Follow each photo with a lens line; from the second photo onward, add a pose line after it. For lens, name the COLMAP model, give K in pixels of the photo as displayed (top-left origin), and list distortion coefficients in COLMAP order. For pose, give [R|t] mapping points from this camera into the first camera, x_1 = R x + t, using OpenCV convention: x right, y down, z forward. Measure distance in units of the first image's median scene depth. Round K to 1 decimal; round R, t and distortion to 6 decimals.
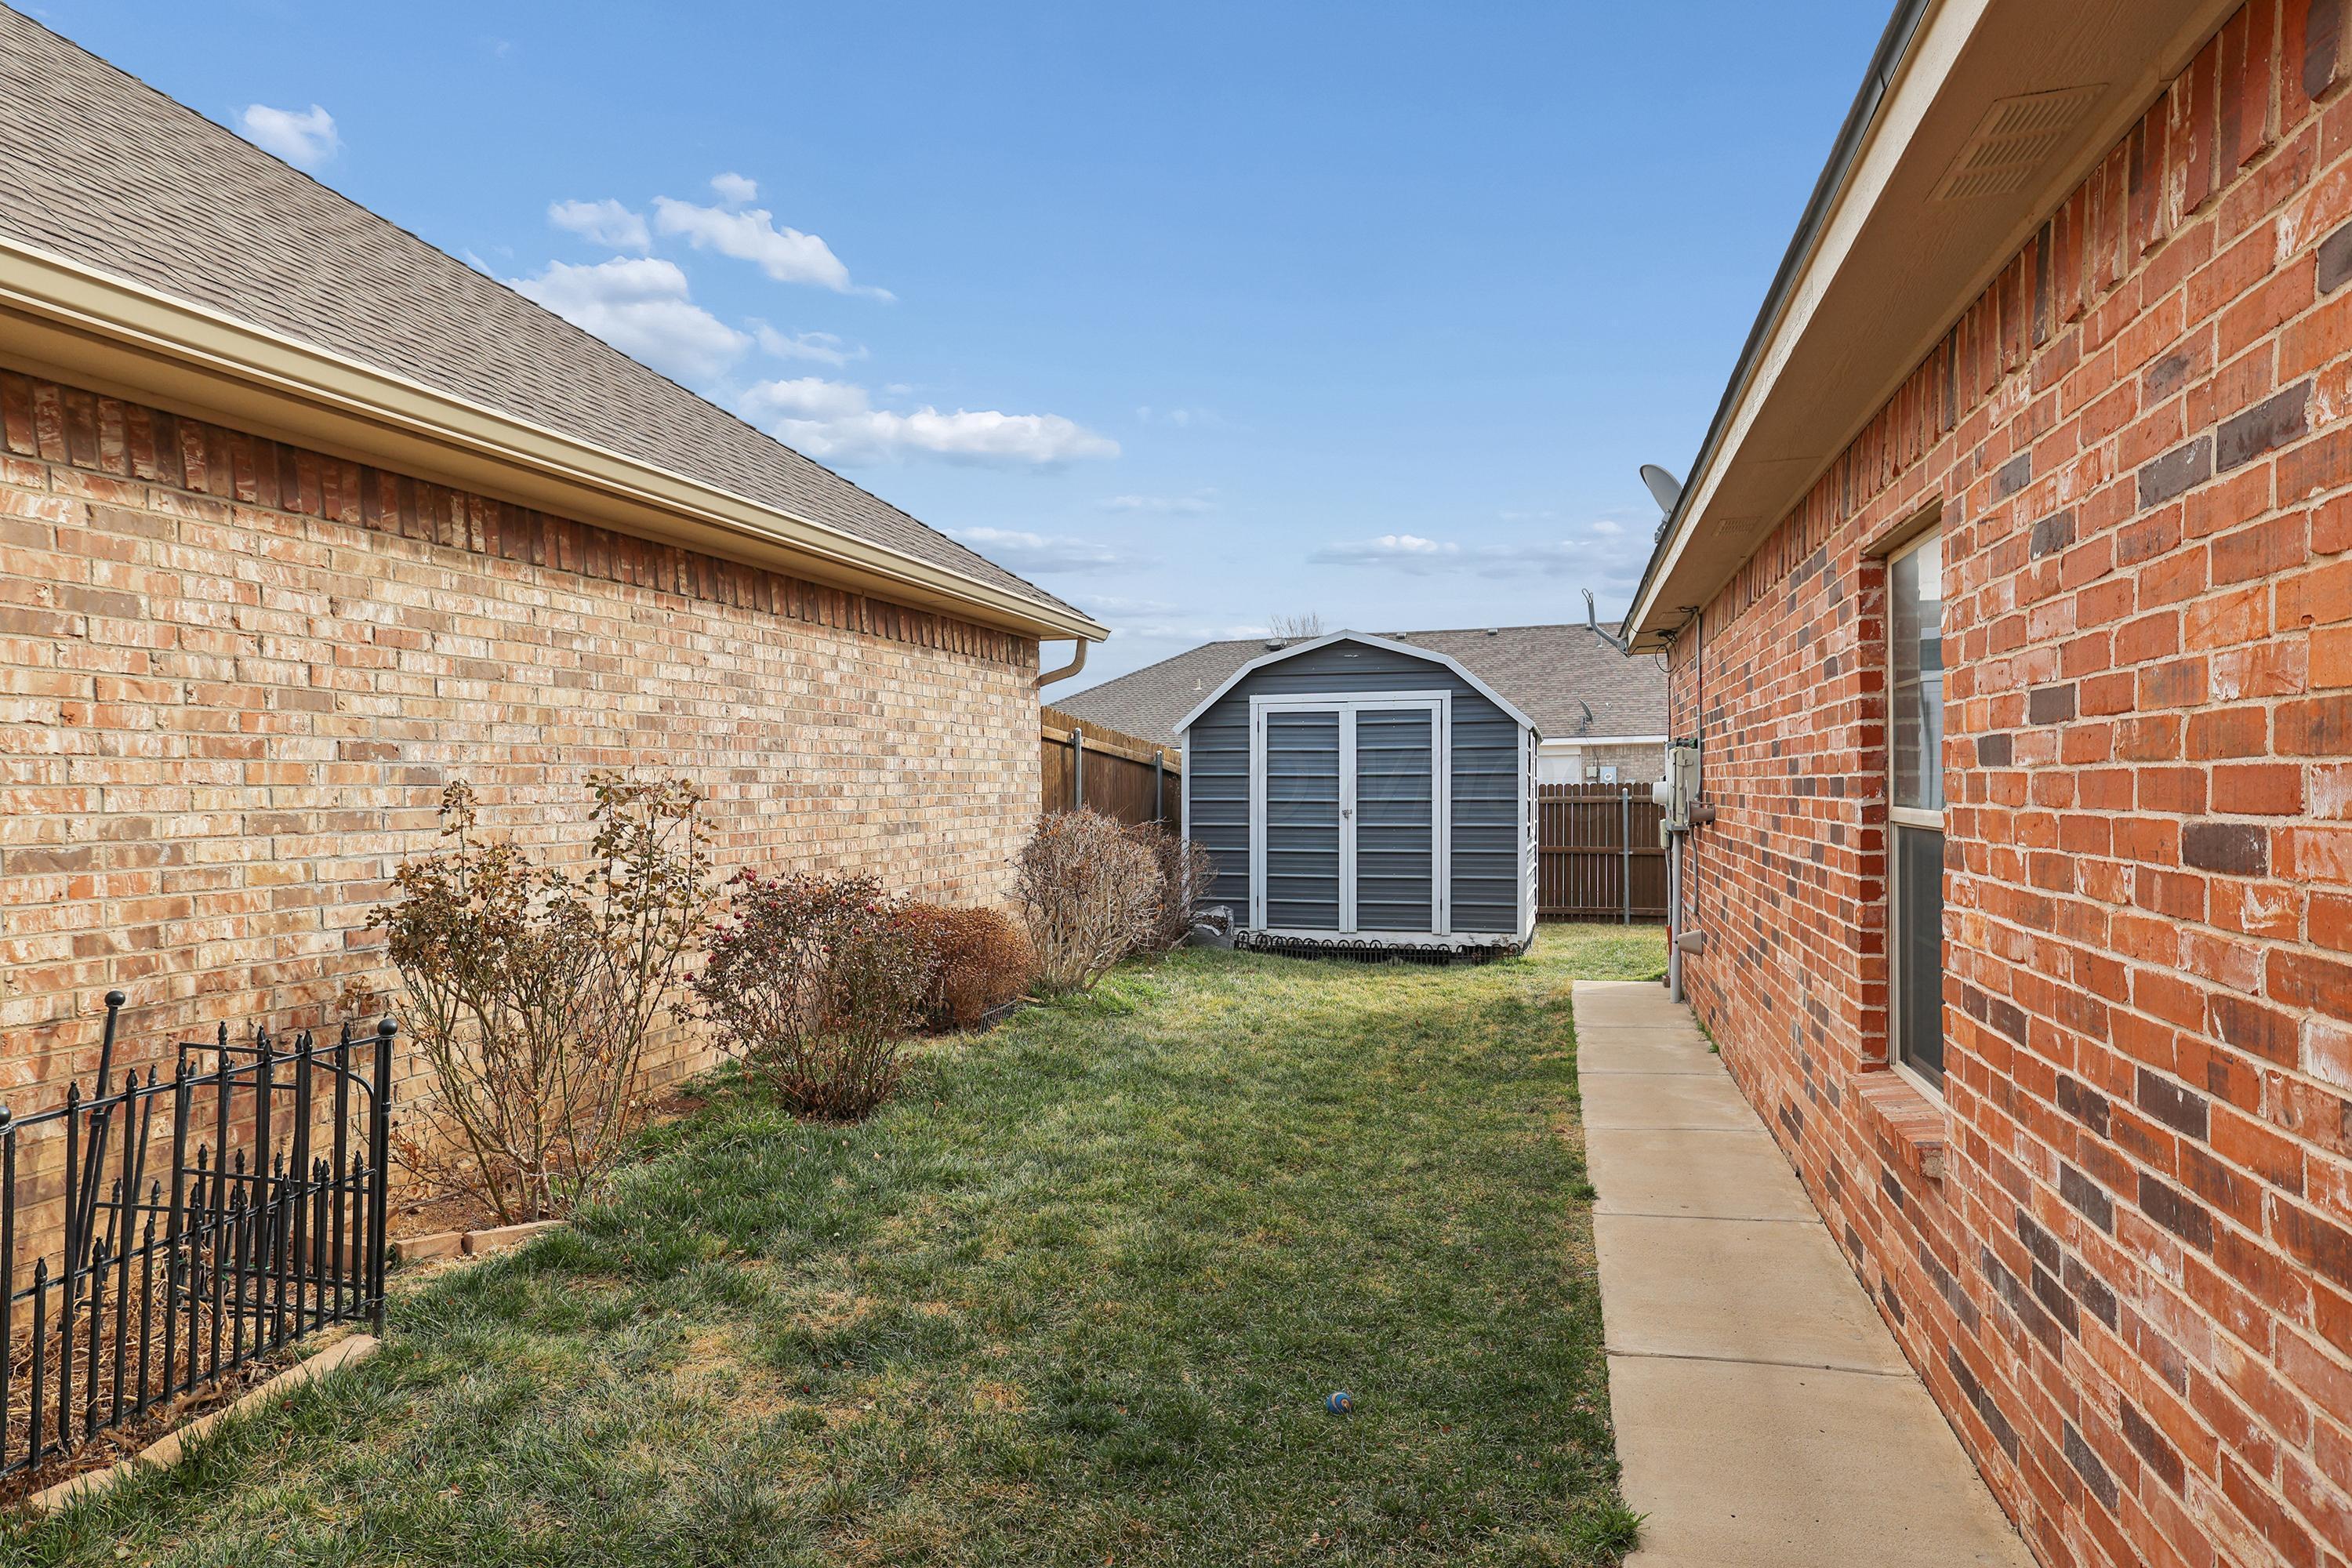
lens RADIAL K [[1412.0, 0, 1163.2], [0, 1412.0, 819.1], [0, 0, 1]] dist [-0.030594, 0.030571]
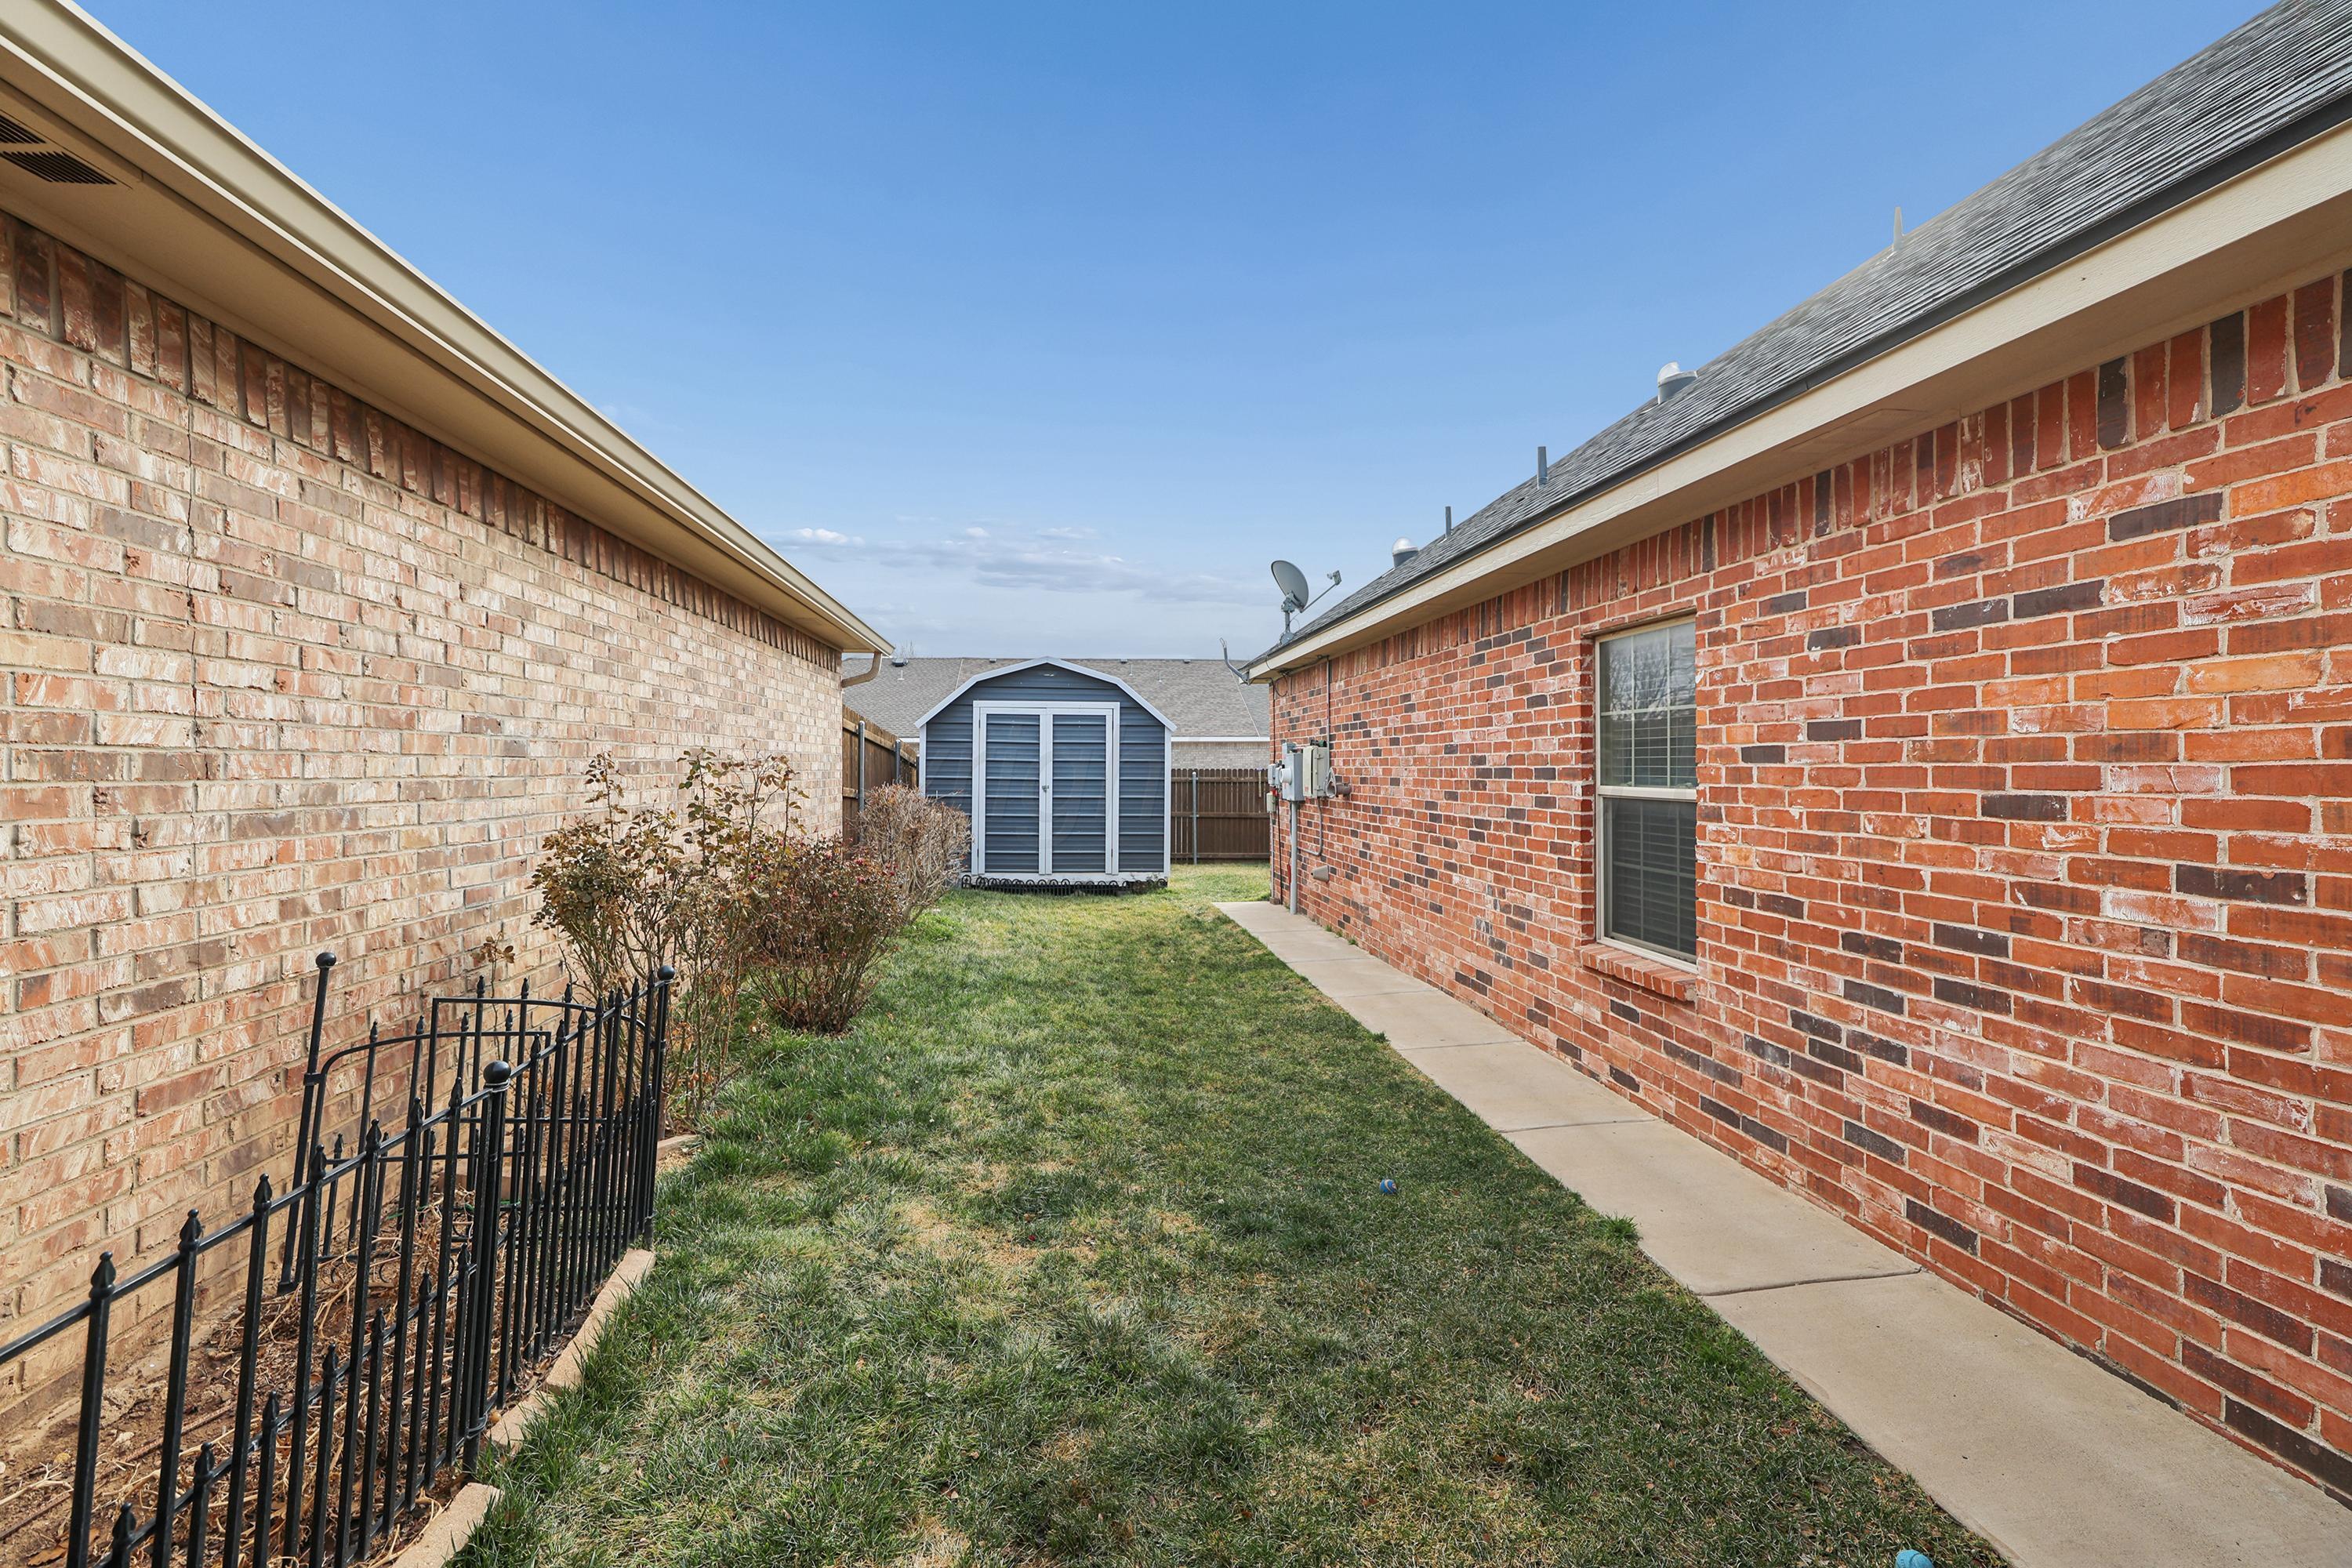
lens RADIAL K [[1016.8, 0, 1180.7], [0, 1016.8, 766.7], [0, 0, 1]] dist [-0.048645, 0.014649]
pose [[0.922137, 0.014541, 0.386589, -0.399596], [-0.004524, 0.999630, -0.026808, 0.002872], [-0.386836, 0.022971, 0.921862, 0.078014]]
